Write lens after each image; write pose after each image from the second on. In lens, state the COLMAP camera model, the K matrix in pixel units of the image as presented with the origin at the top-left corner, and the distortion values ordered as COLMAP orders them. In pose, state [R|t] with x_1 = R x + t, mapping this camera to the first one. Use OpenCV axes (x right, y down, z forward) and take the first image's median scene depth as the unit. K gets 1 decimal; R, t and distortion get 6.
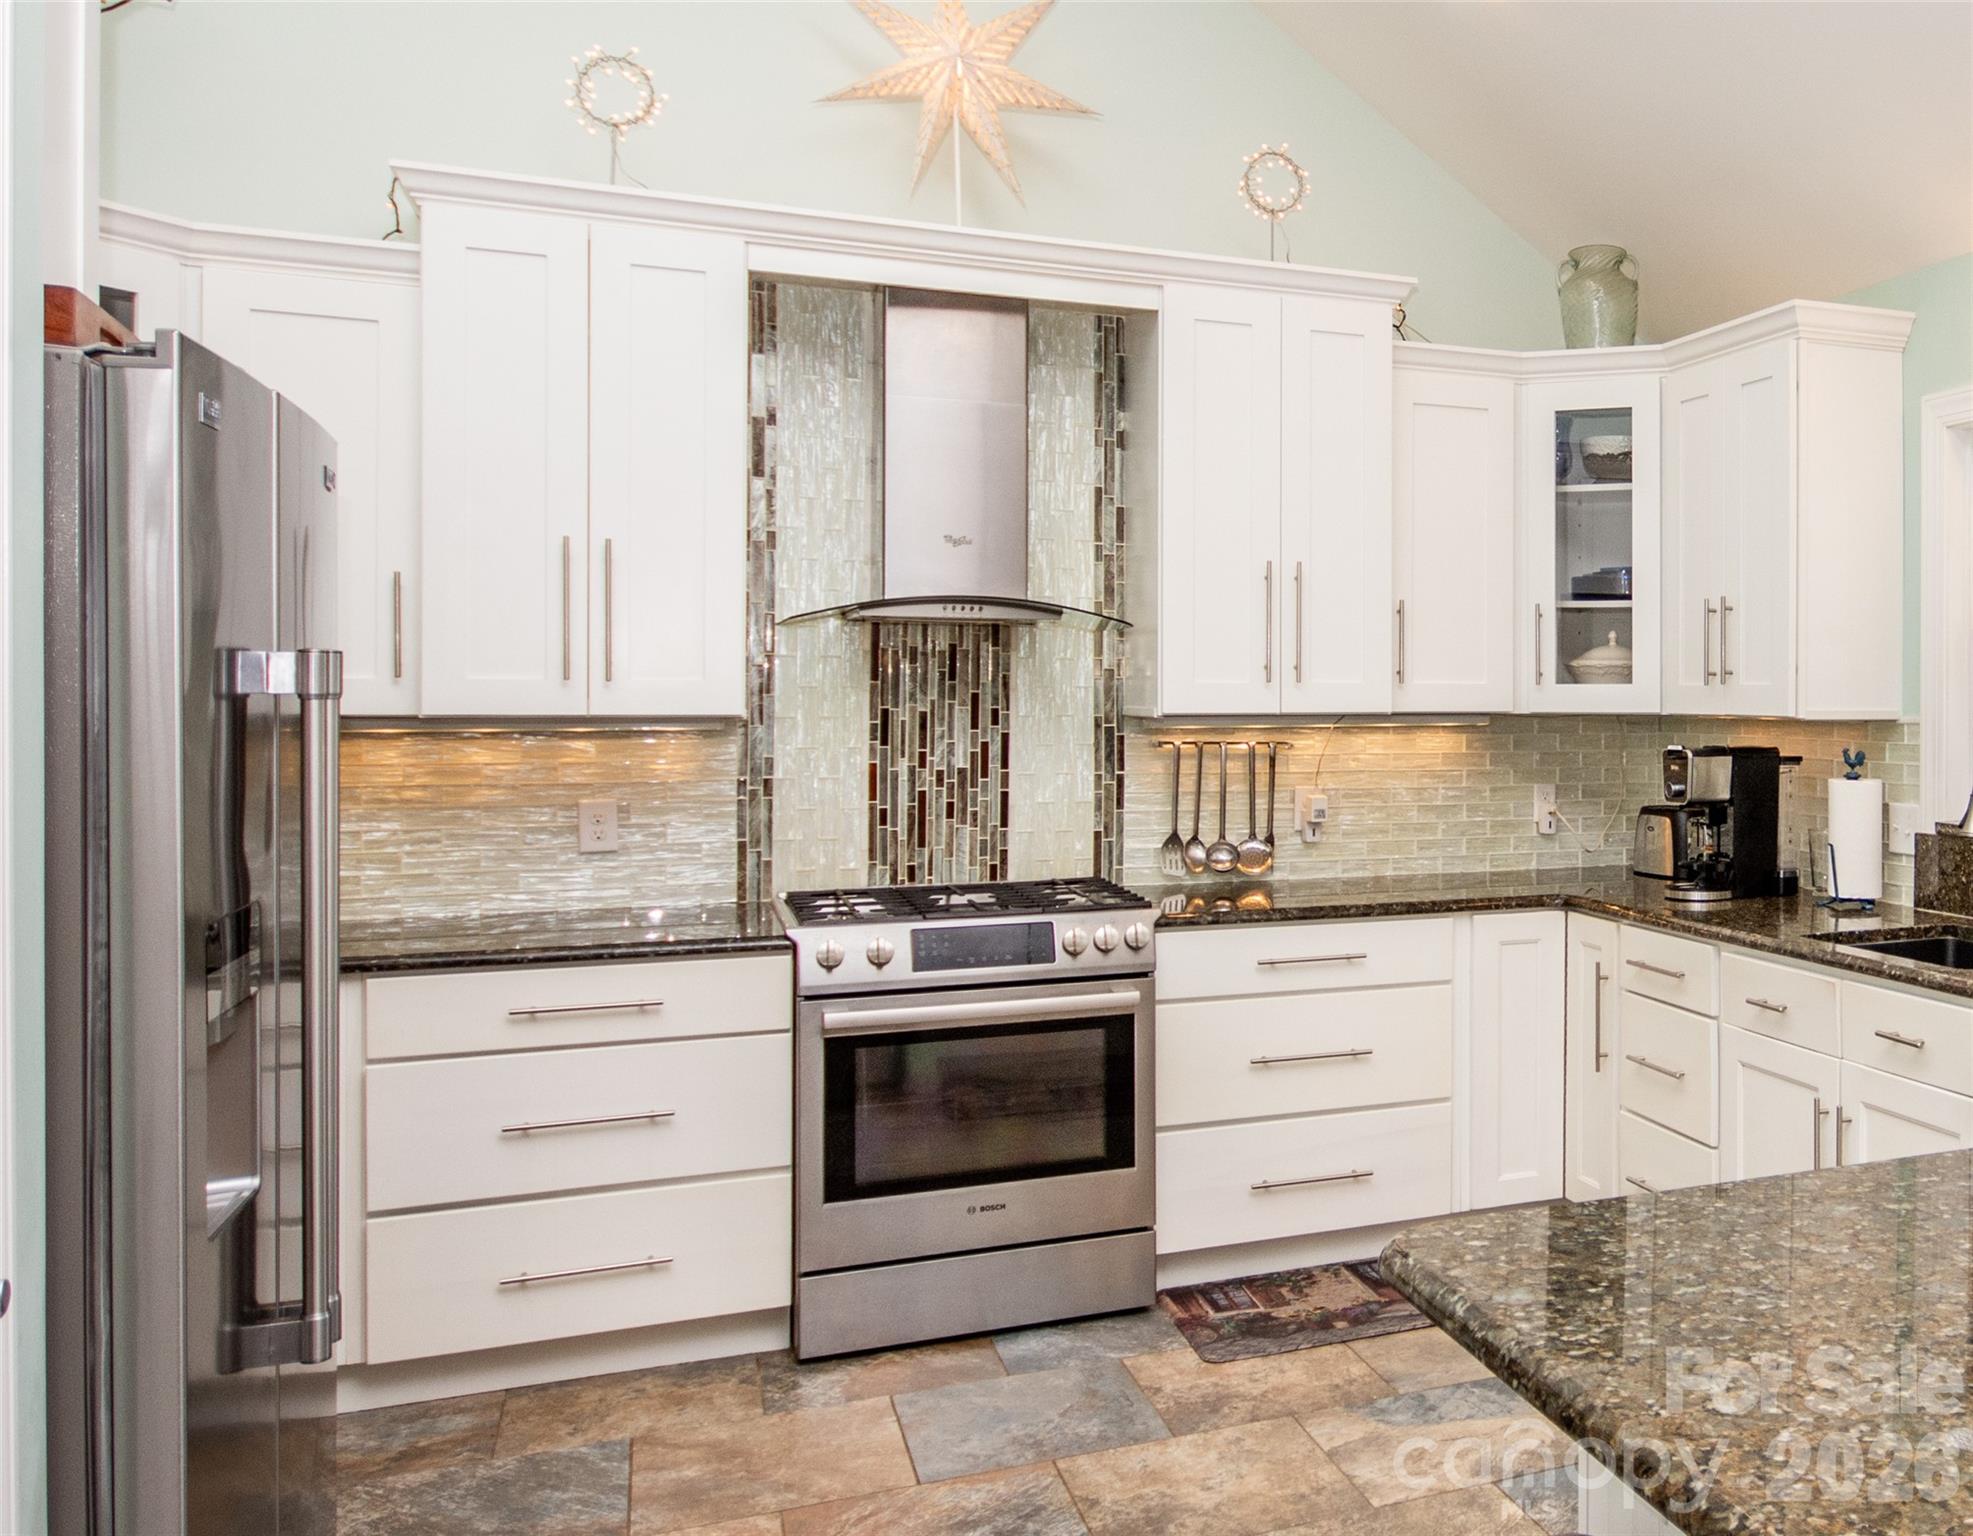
lens RADIAL K [[919.3, 0, 986.5], [0, 919.3, 768.0], [0, 0, 1]] dist [-0.001059, -0.000103]
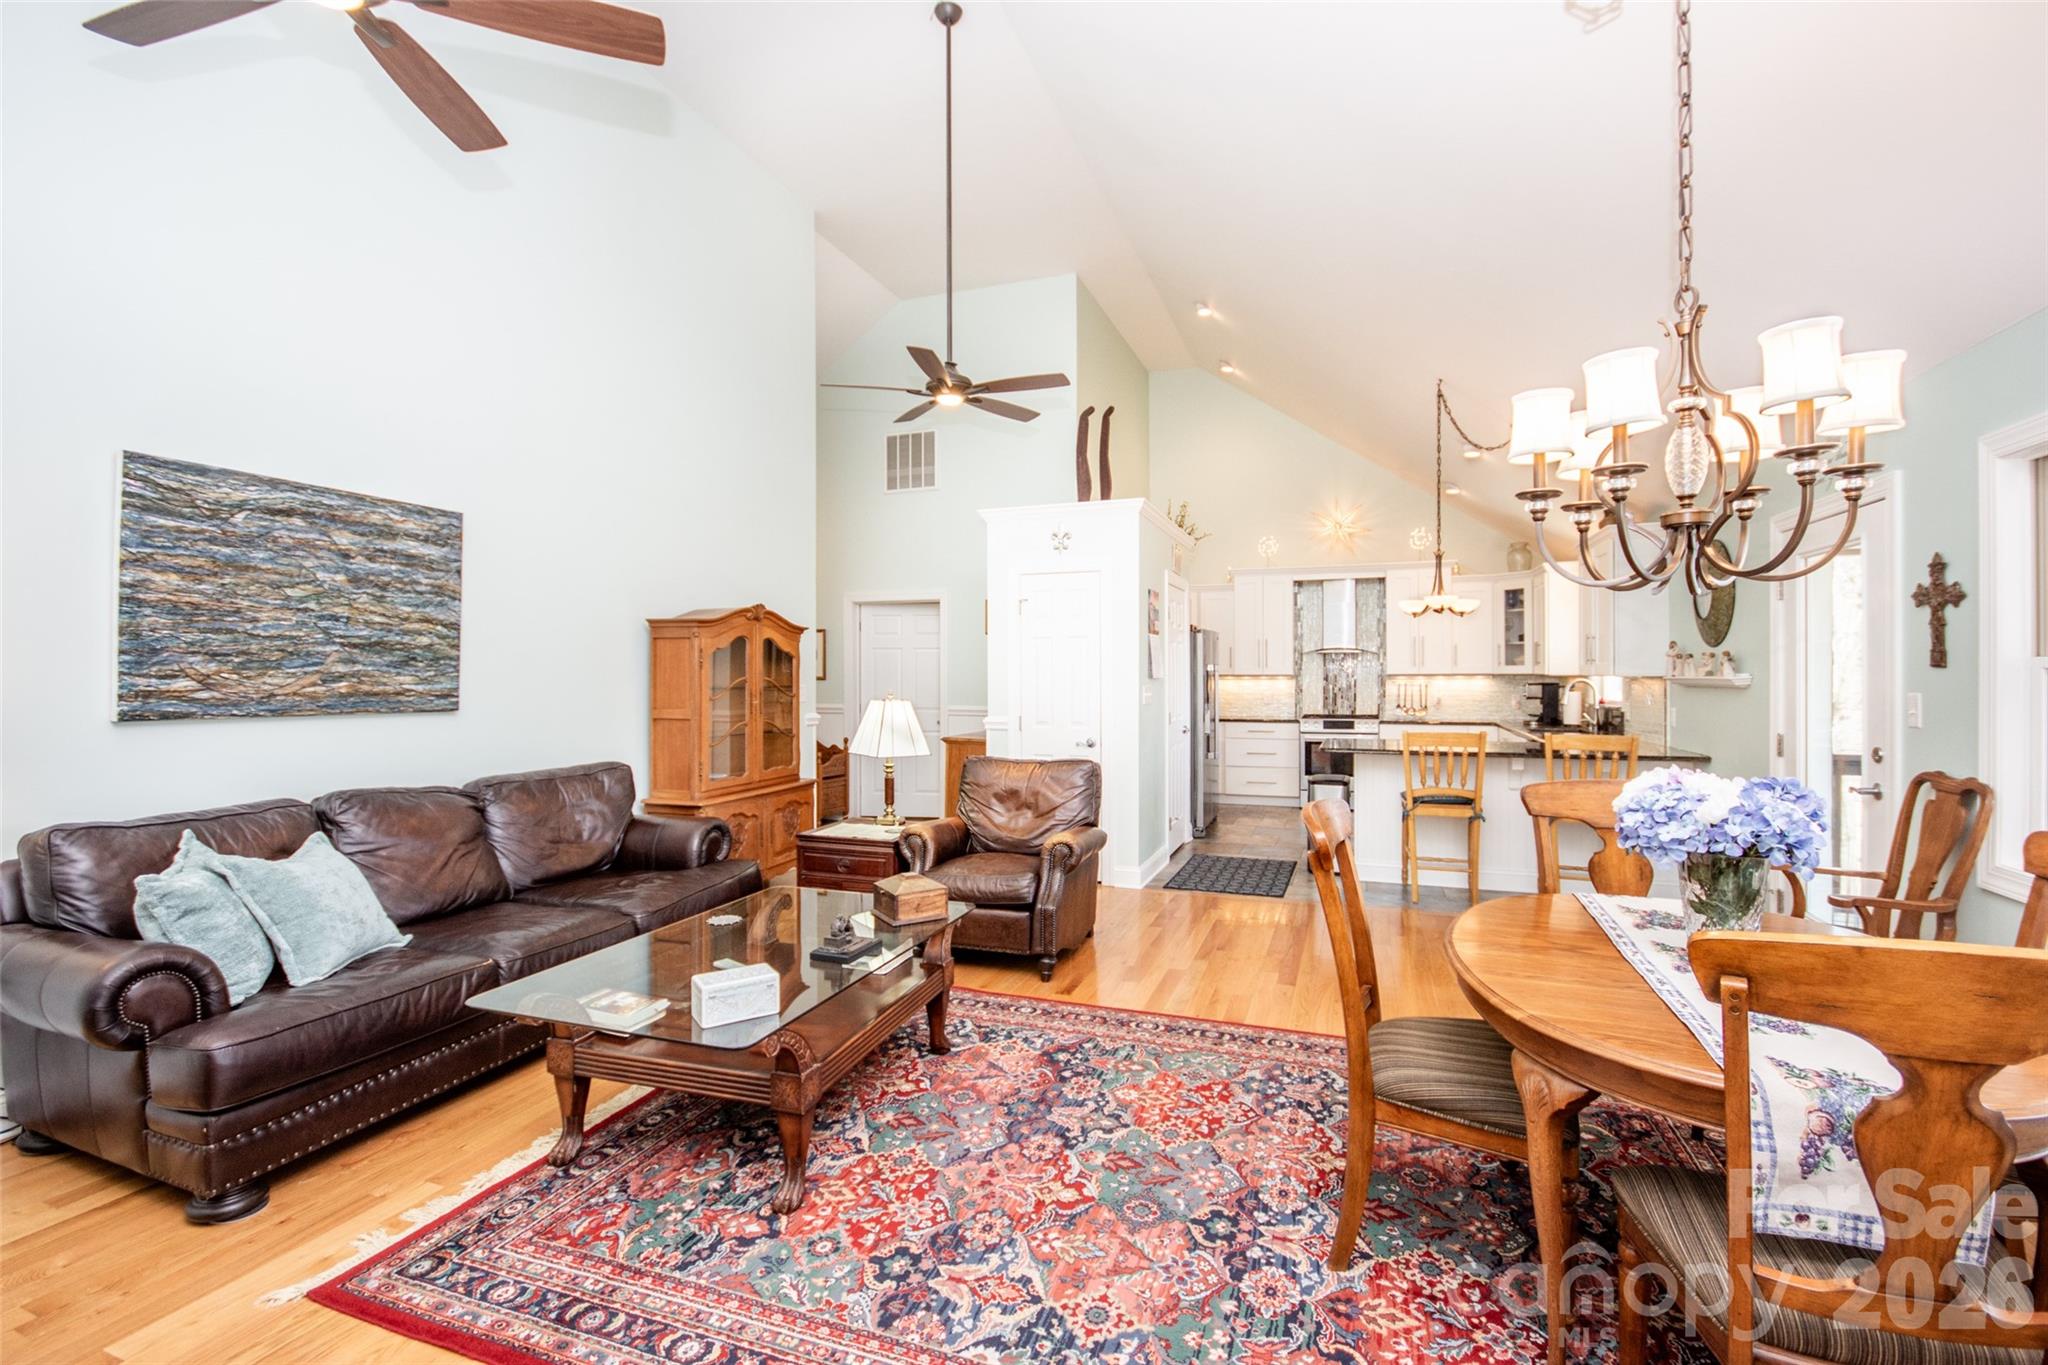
lens RADIAL K [[901.8, 0, 1024.0], [0, 901.8, 682.5], [0, 0, 1]] dist [0.021729, -0.017639]
pose [[0.694071, 0.004281, -0.719894, 1.968129], [-0.000206, 0.999983, 0.005749, -0.045455], [0.719906, -0.003842, 0.694061, -2.987494]]
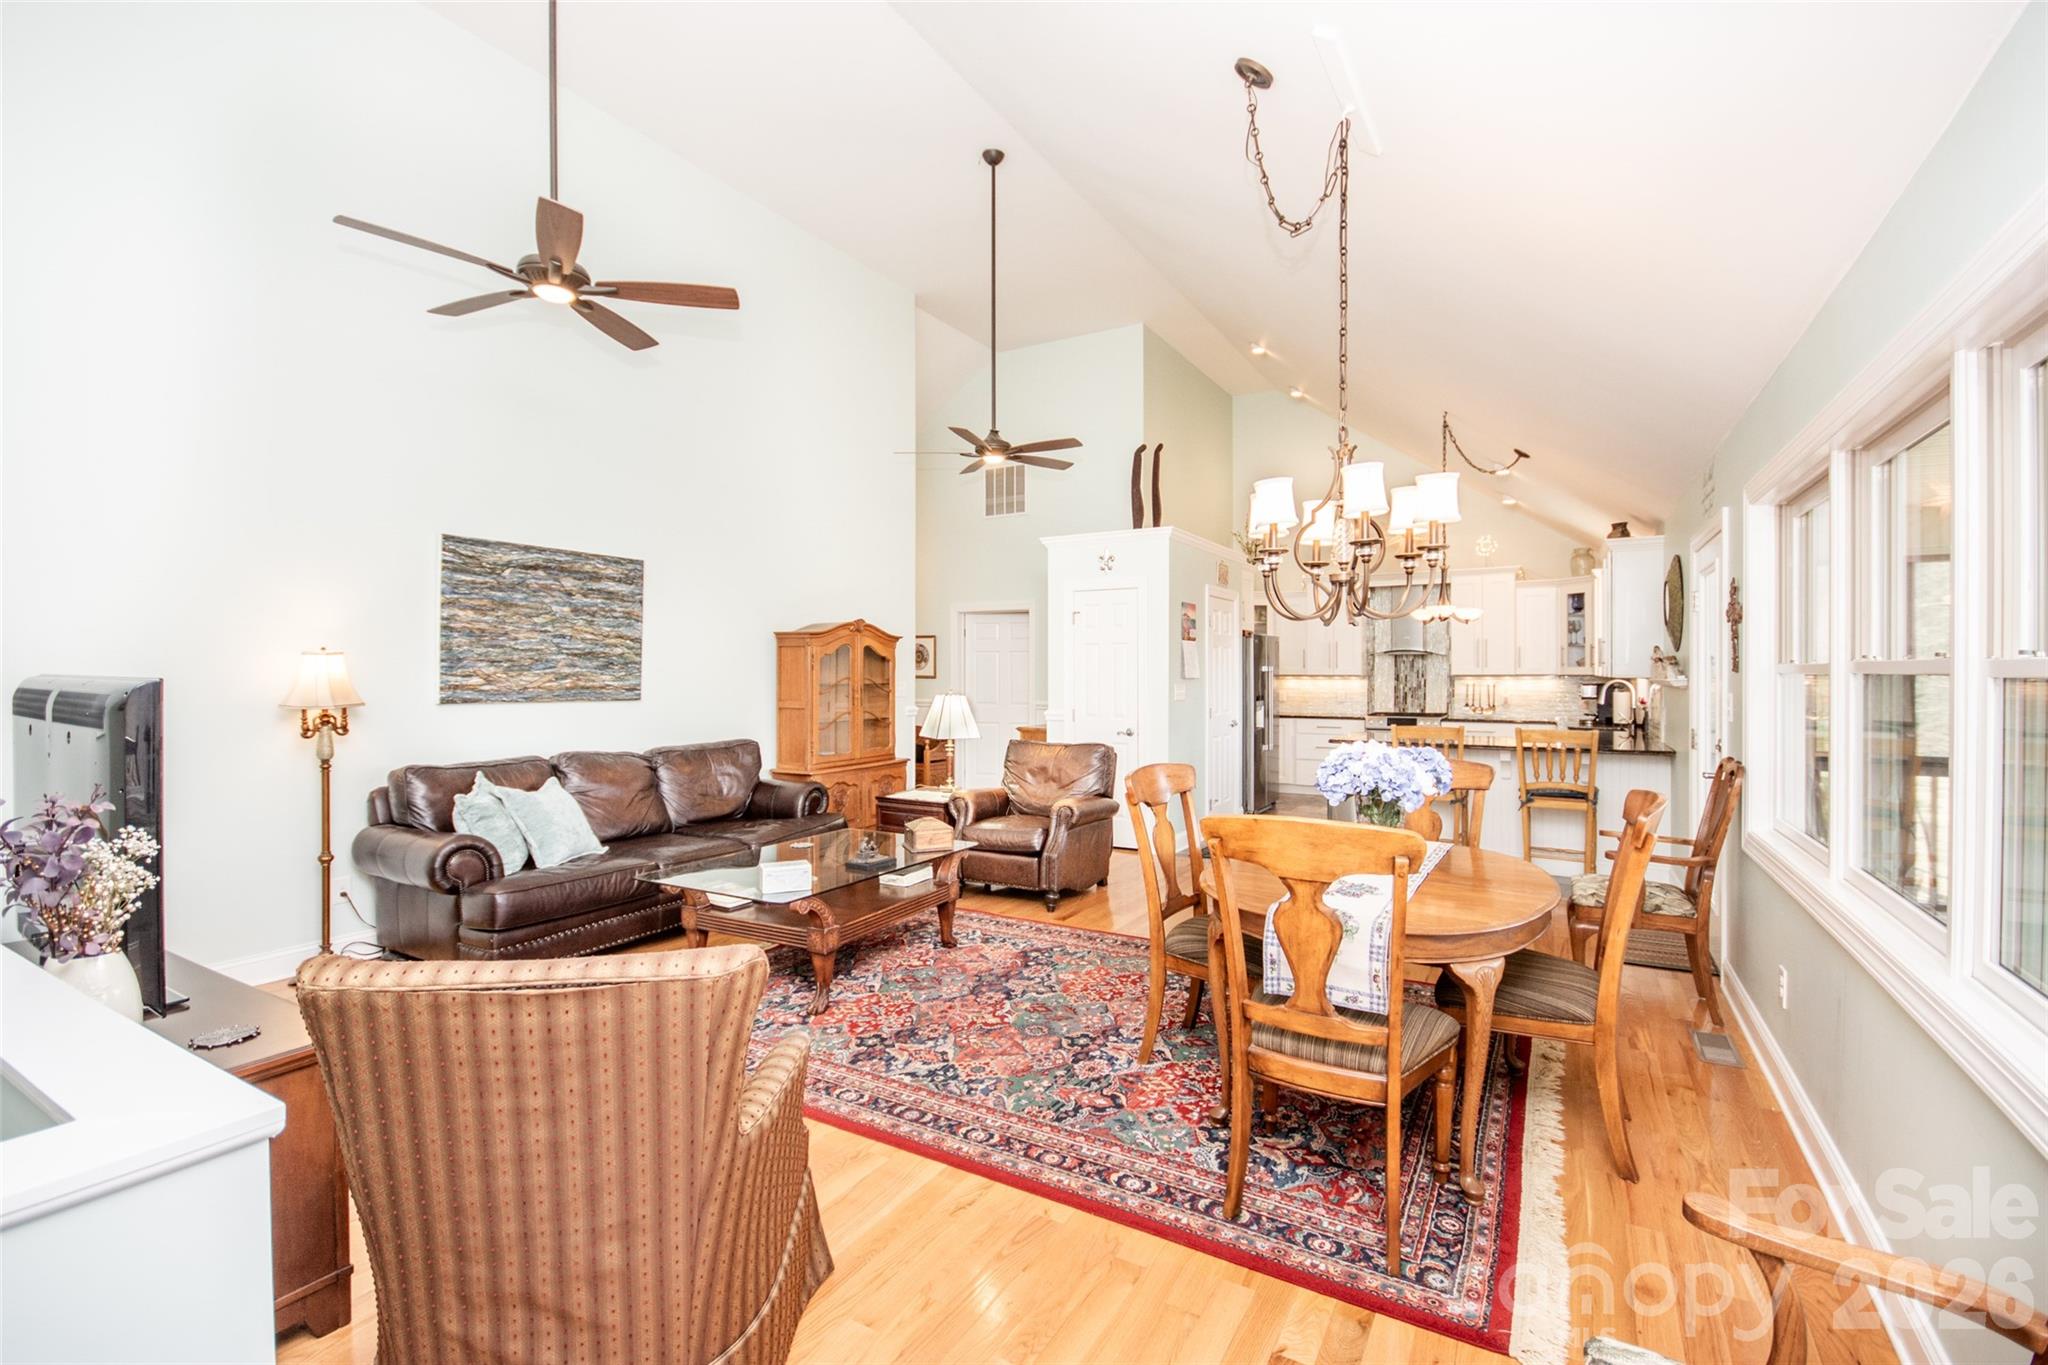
lens RADIAL K [[901.8, 0, 1024.0], [0, 901.8, 682.5], [0, 0, 1]] dist [0.021729, -0.017639]
pose [[0.554308, 0.008678, -0.832267, 2.618496], [-0.003157, 0.999960, 0.008324, -0.052380], [0.832306, -0.001986, 0.554313, -3.061190]]
